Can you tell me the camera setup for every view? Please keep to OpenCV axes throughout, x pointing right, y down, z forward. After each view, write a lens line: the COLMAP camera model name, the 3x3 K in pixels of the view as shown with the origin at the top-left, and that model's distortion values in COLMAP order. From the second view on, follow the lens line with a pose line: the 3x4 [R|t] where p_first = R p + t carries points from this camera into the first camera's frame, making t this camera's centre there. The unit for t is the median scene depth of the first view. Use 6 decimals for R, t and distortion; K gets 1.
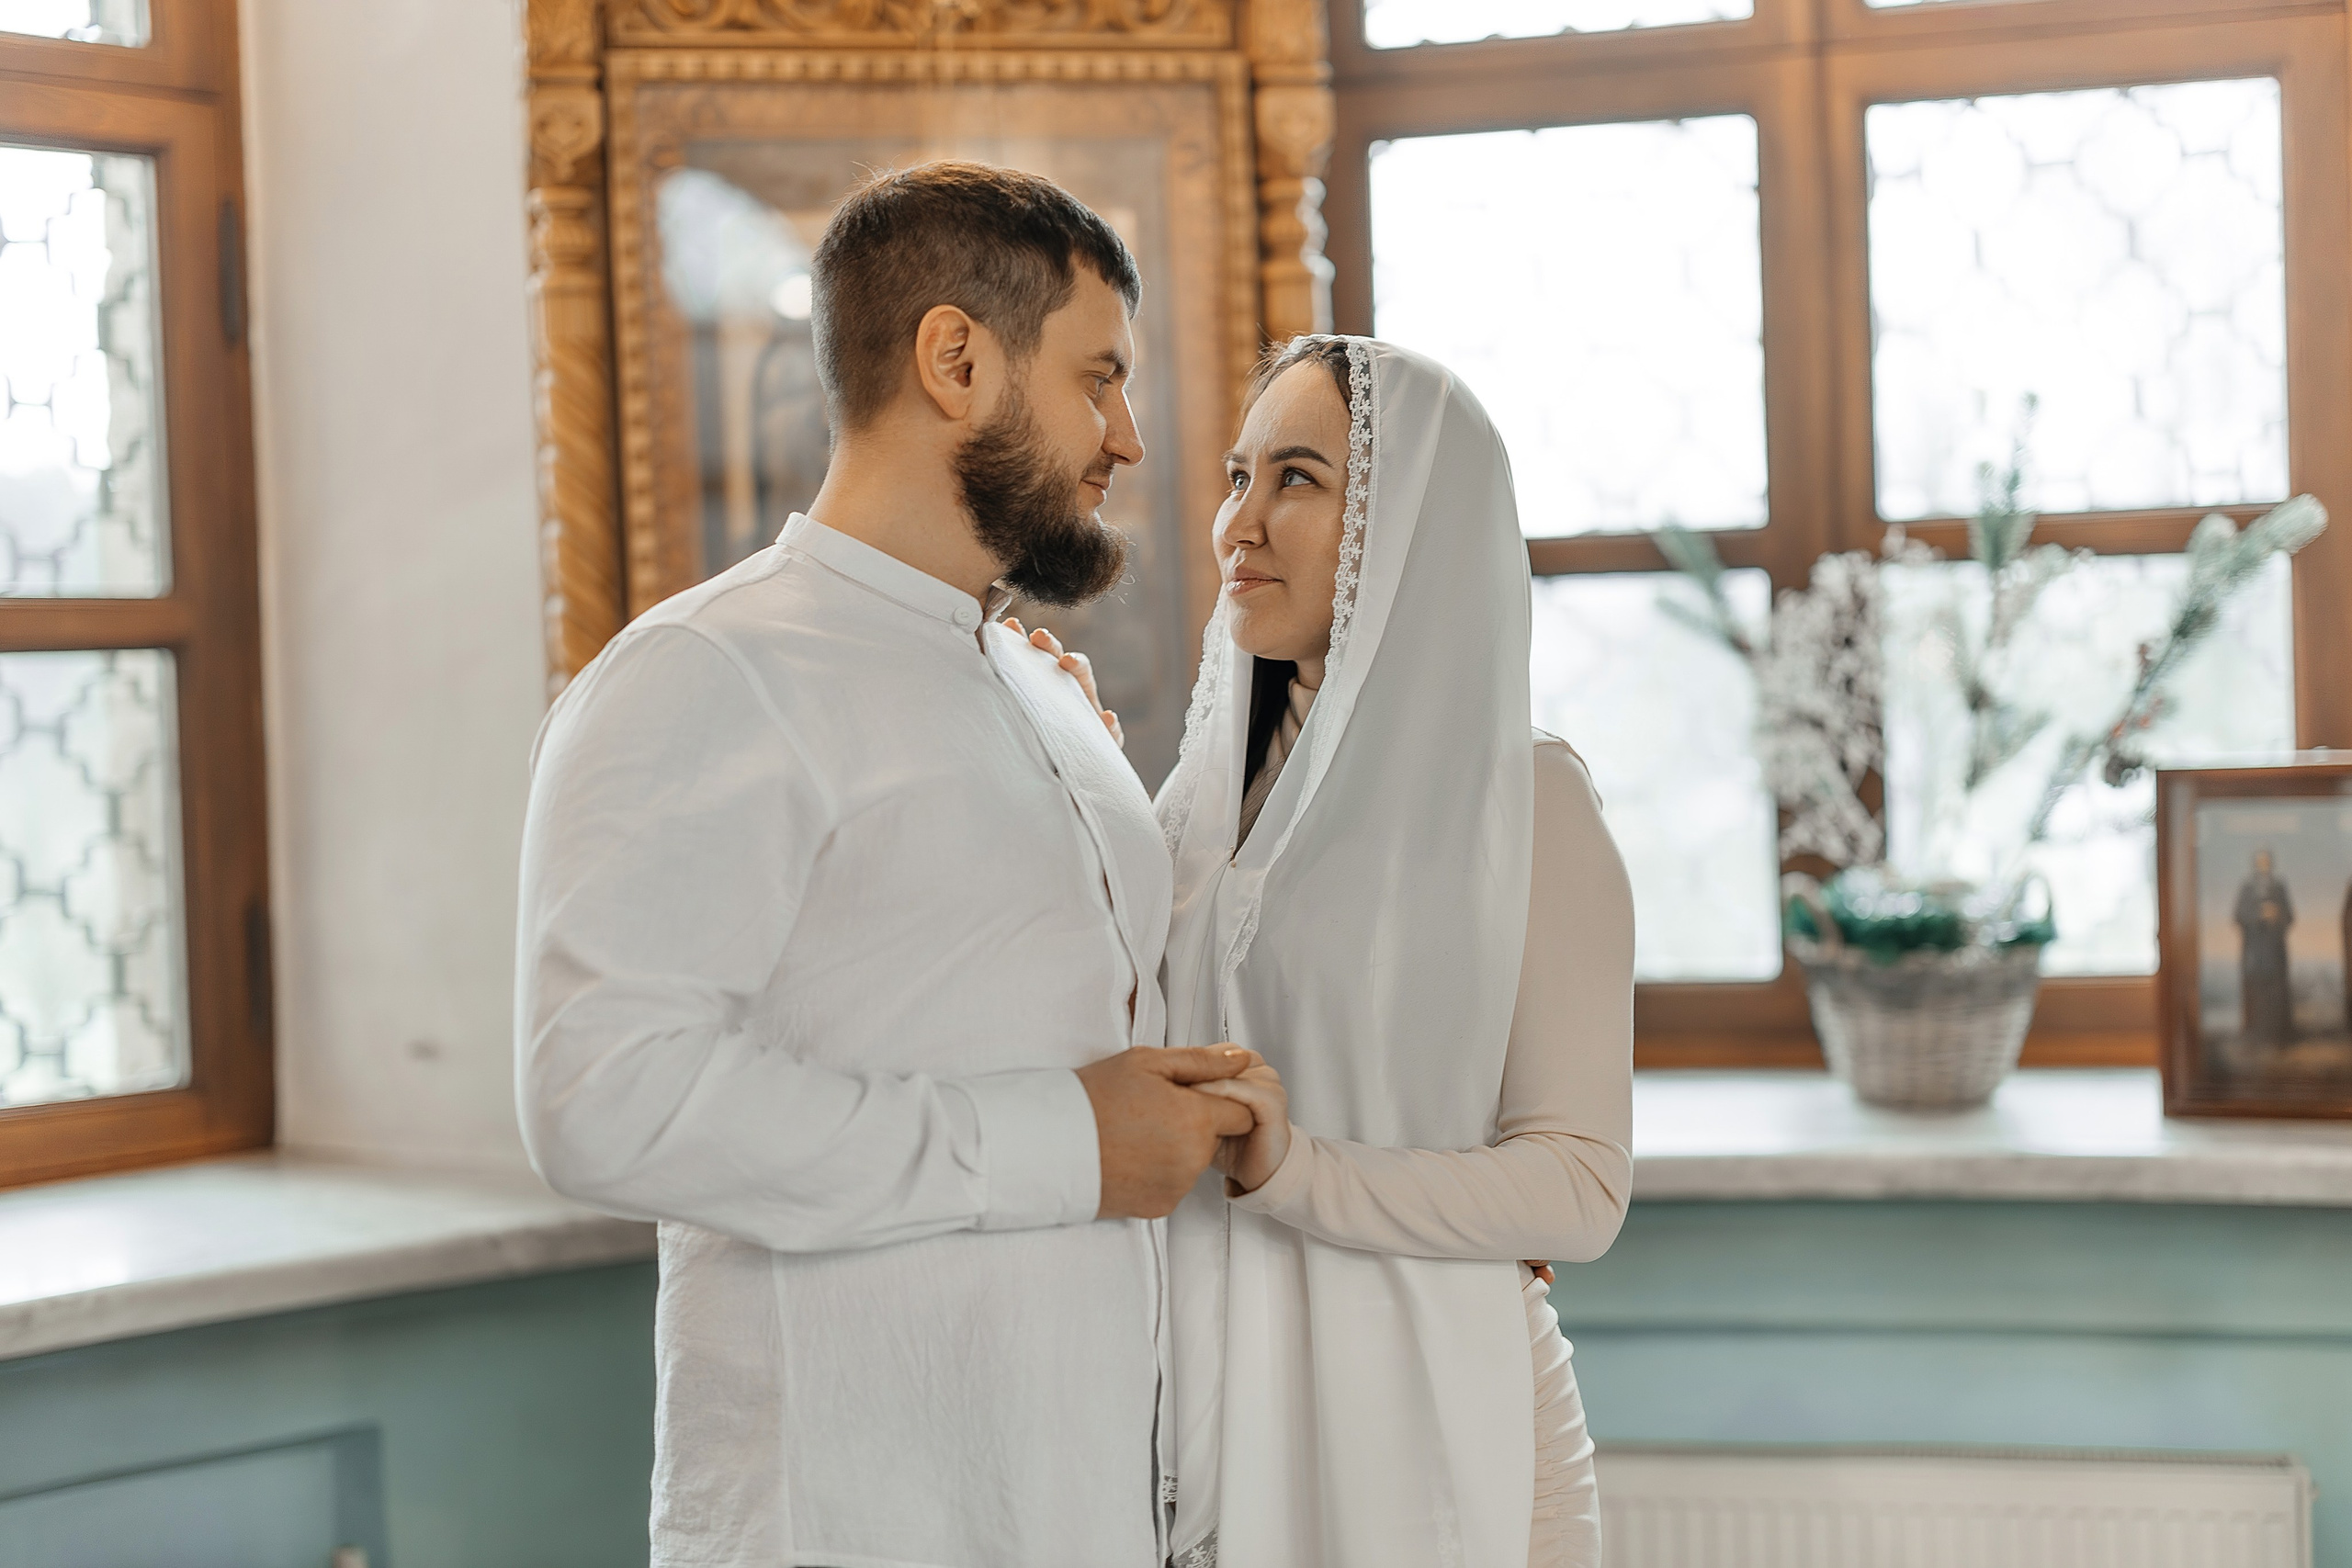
lens RADIAL K [[3416.2, 0, 1174.0], [0, 3416.2, 784.0], [0, 0, 1]] dist [-0.019331, 0.099221]
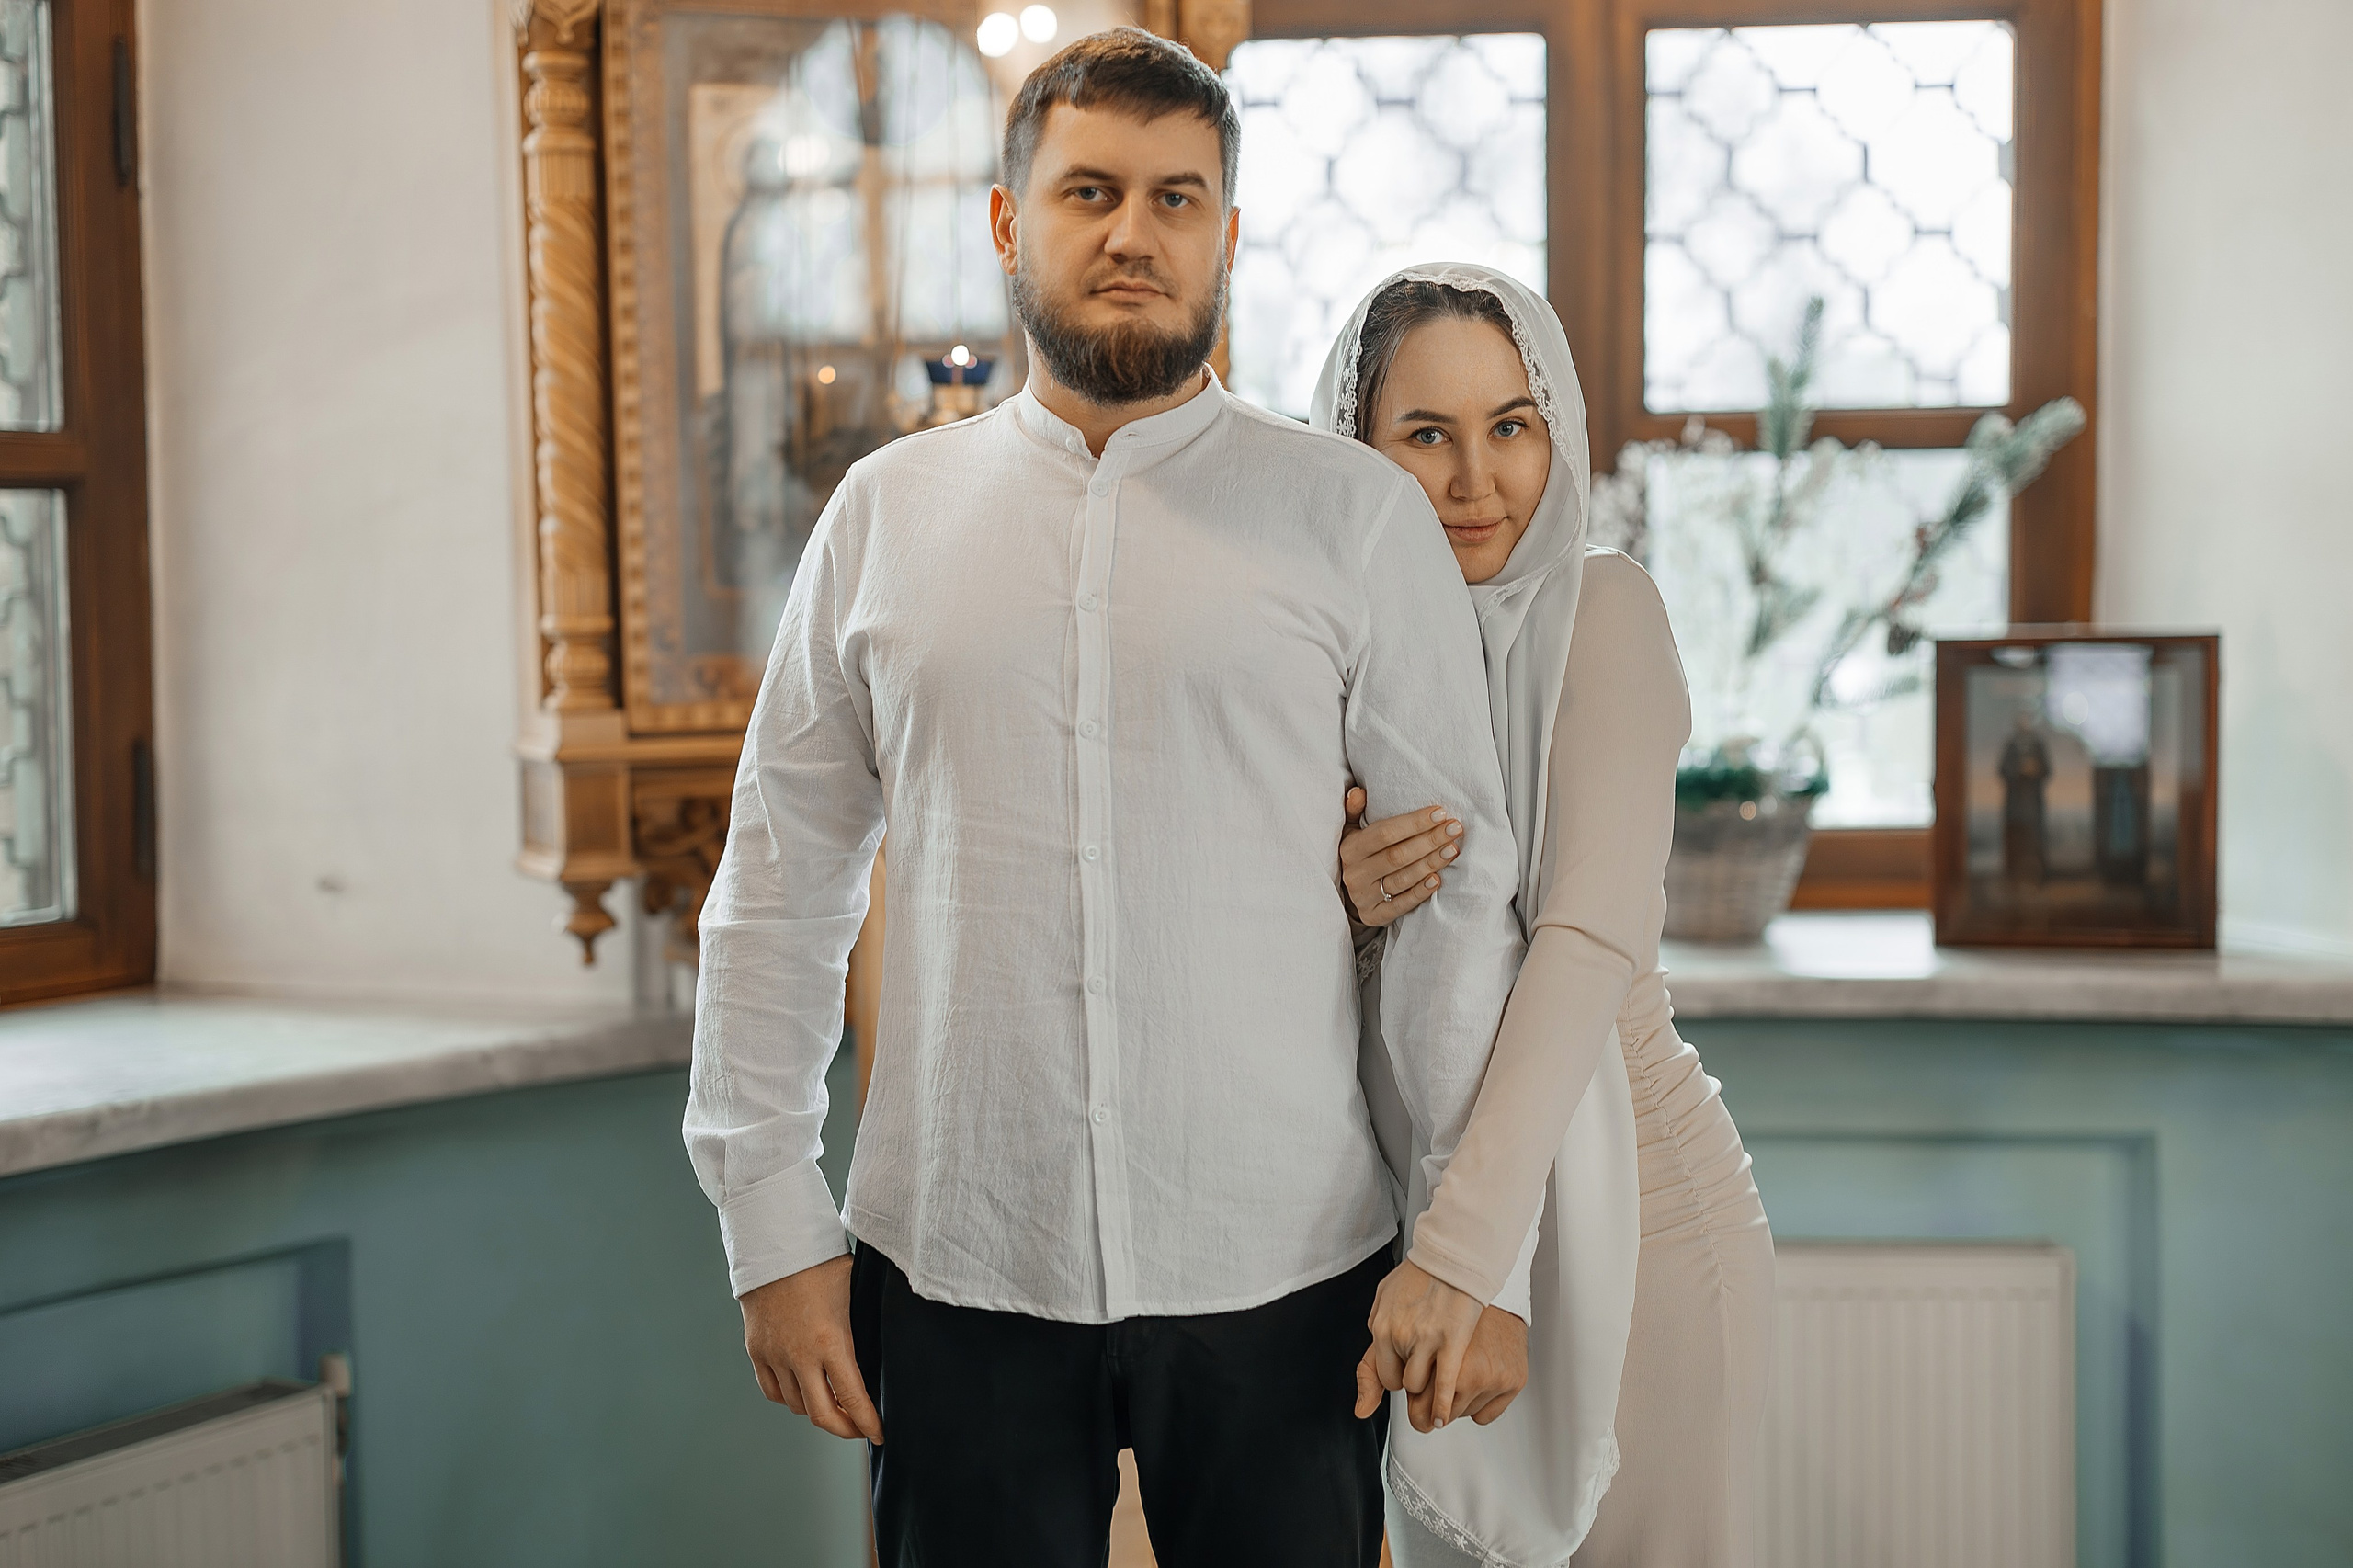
lens RADIAL K [[3462.5, 0, 1176.4], [0, 3462.5, 771.2], [0, 0, 1]] dist [0.105625, -0.114830]
pose [[0.981222, 0.009884, 0.192628, -0.174284], [-0.014644, 0.999621, 0.023304, 0.015784], [-0.192325, -0.025688, 0.980995, -0.078463]]
